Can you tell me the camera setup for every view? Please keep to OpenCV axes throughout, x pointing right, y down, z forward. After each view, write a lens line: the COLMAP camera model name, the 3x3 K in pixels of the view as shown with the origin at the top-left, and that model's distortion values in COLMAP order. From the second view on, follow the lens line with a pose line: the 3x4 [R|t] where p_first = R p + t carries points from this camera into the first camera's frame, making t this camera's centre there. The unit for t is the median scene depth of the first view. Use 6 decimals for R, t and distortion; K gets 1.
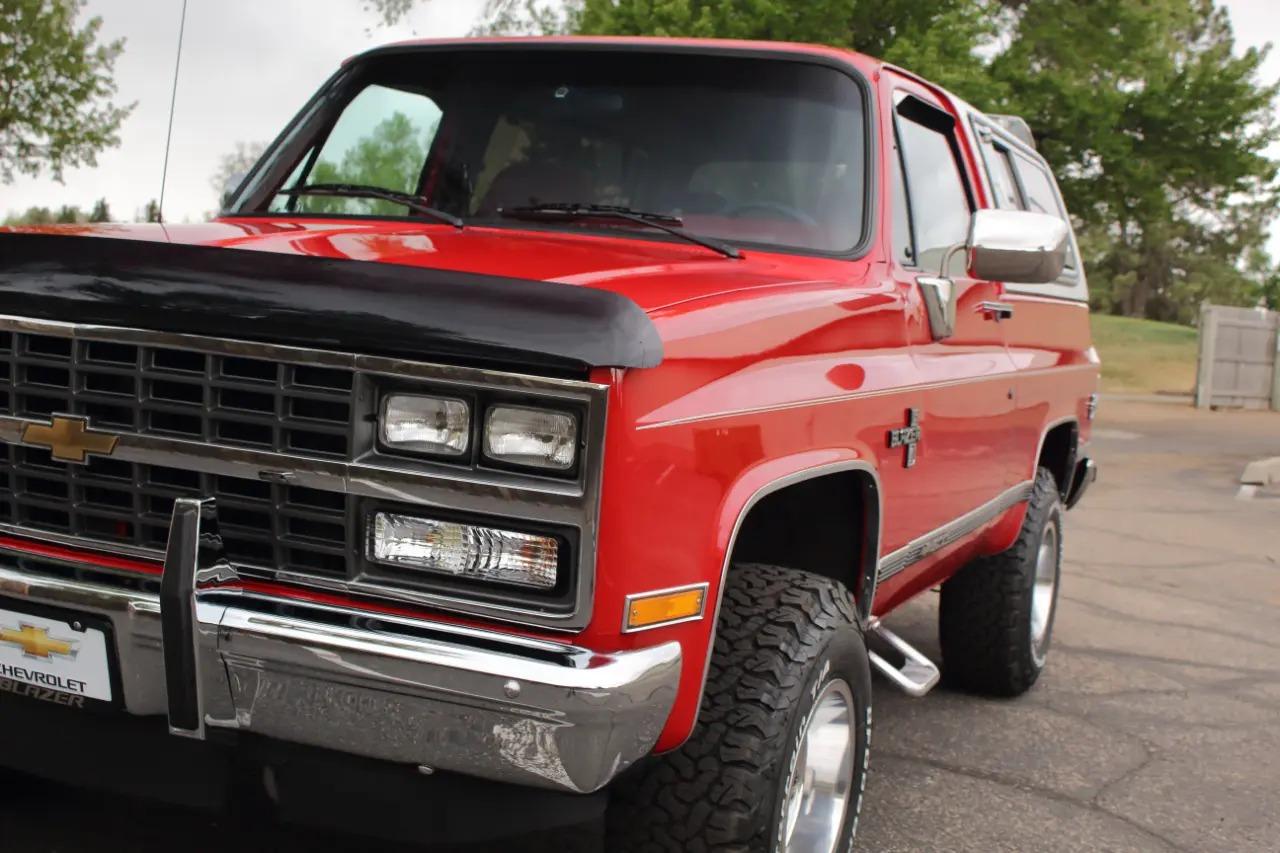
lens RADIAL K [[1606.0, 0, 632.1], [0, 1606.0, 417.3], [0, 0, 1]] dist [-0.060438, 0.000000]
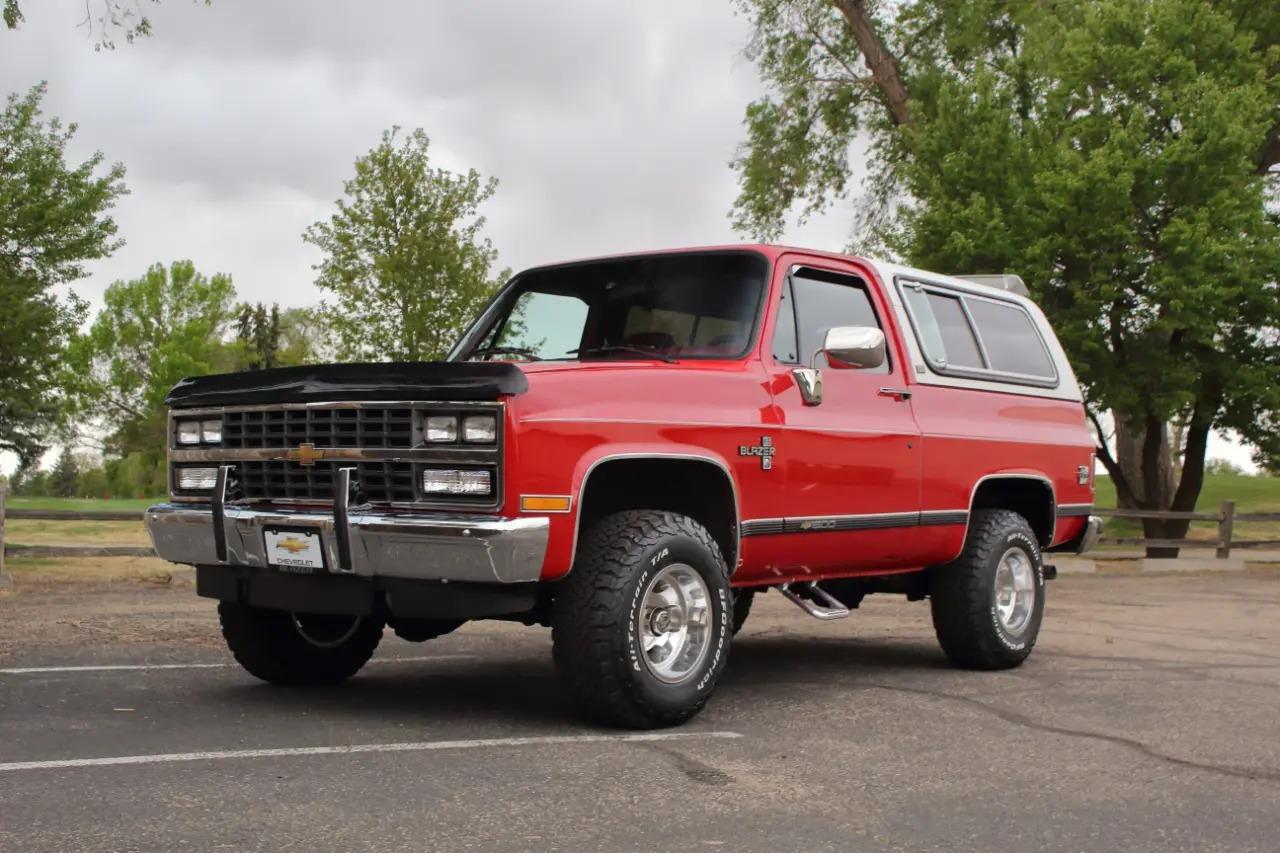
lens RADIAL K [[1606.0, 0, 642.3], [0, 1606.0, 433.3], [0, 0, 1]] dist [-0.060438, 0.000000]
pose [[0.963350, -0.073155, -0.258080, 0.691635], [0.040476, 0.990721, -0.129742, 0.298631], [0.265177, 0.114541, 0.957372, -1.043323]]
